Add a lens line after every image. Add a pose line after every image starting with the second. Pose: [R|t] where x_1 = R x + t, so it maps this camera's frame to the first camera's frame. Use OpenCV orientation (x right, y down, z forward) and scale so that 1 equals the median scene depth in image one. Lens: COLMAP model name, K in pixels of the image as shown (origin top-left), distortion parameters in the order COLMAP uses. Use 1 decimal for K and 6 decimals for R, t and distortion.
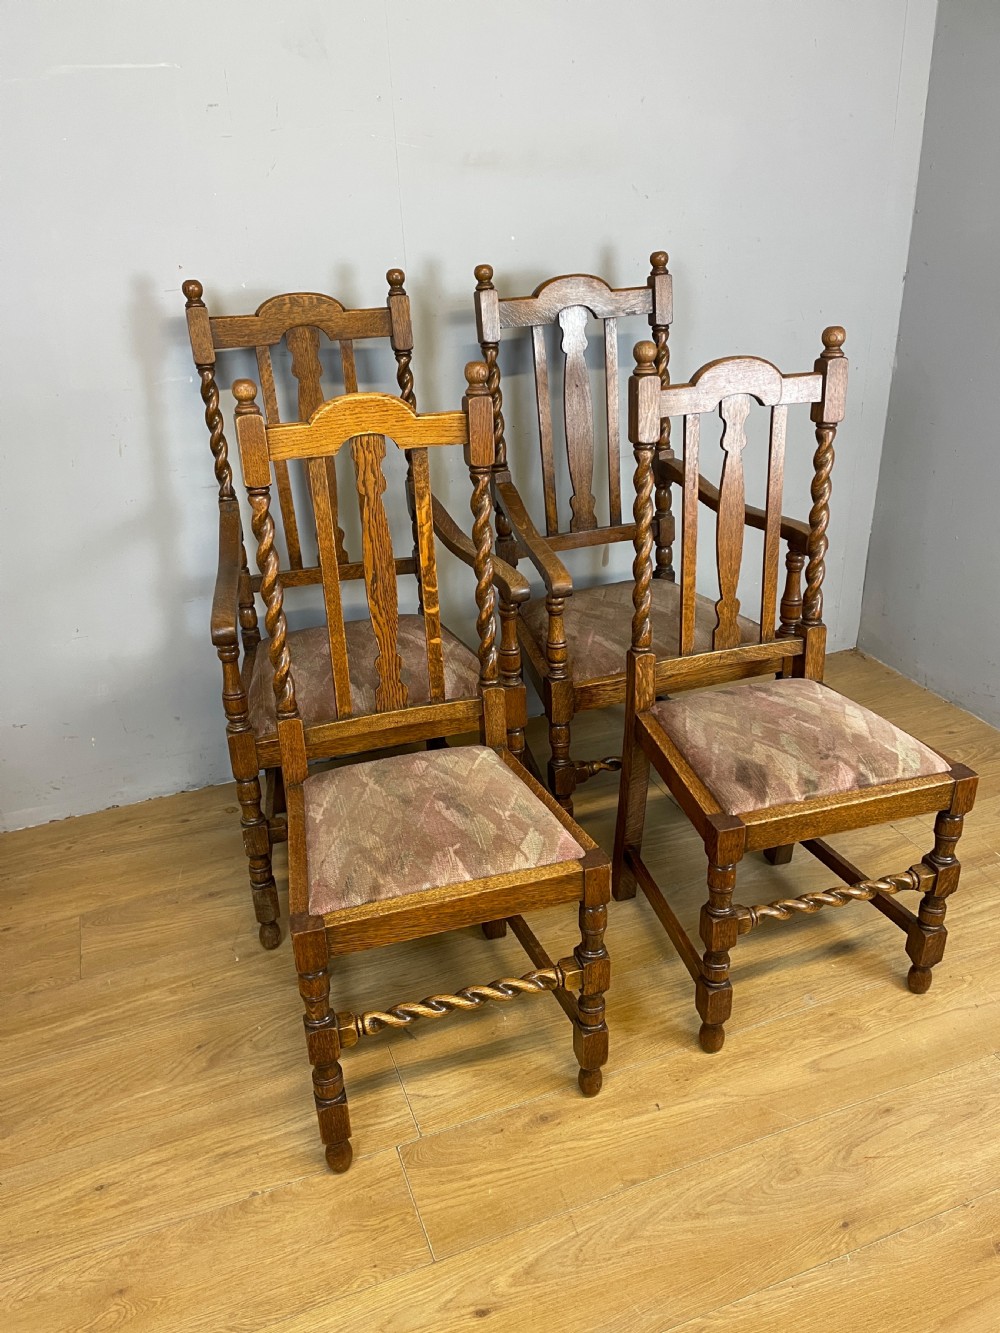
lens RADIAL K [[1008.5, 0, 487.8], [0, 1008.5, 673.9], [0, 0, 1]] dist [0.091900, -0.116380]
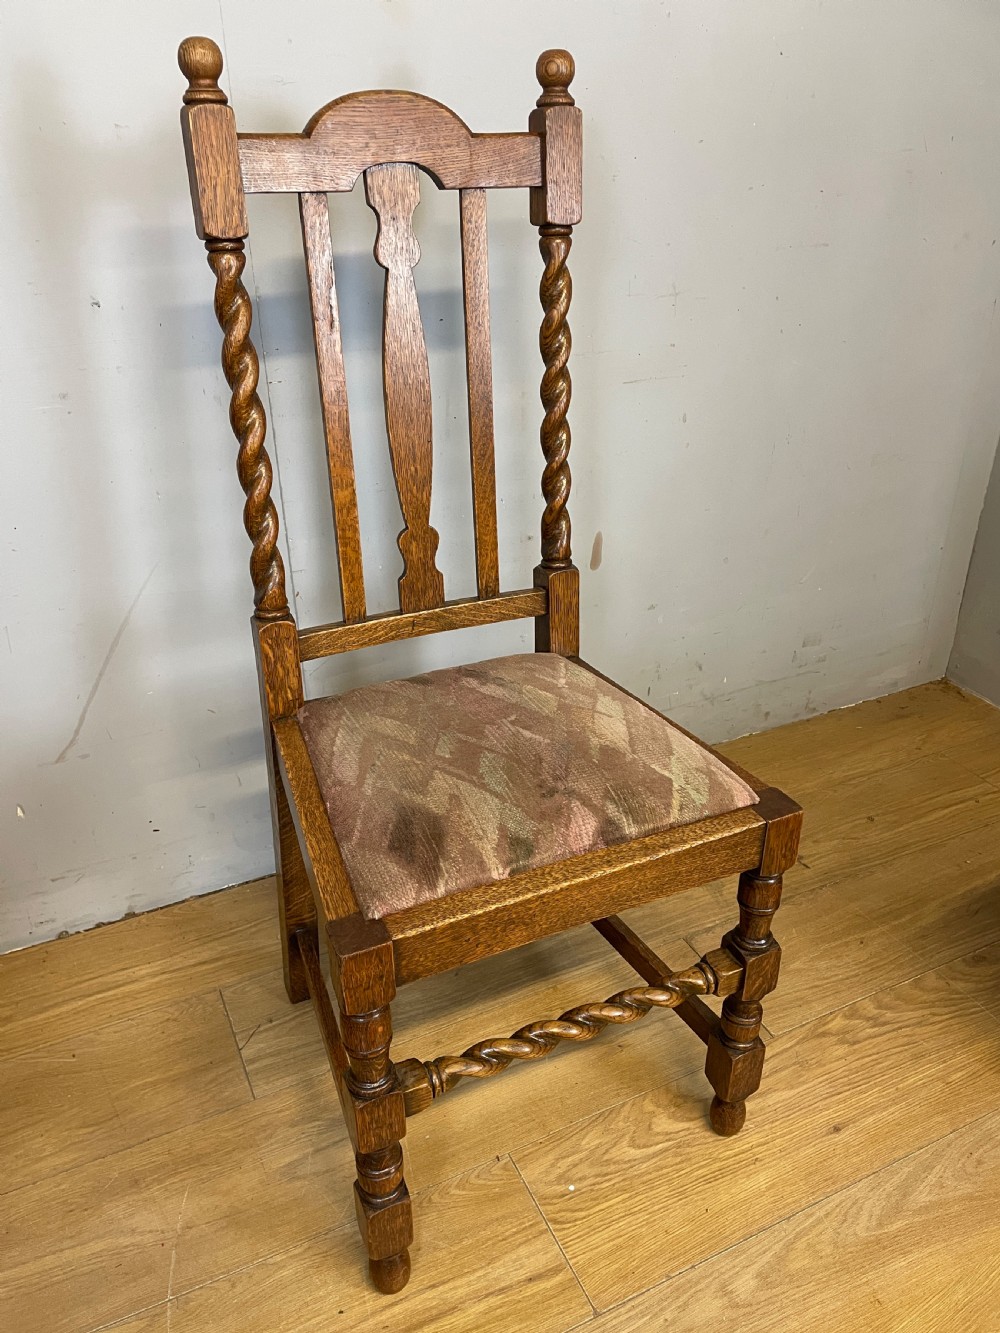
lens RADIAL K [[1008.5, 0, 492.5], [0, 1008.5, 674.7], [0, 0, 1]] dist [0.091900, -0.116380]
pose [[0.990534, -0.040551, 0.131140, 0.213886], [0.035903, 0.998647, 0.037620, -0.007179], [-0.132488, -0.032556, 0.990650, 0.416127]]
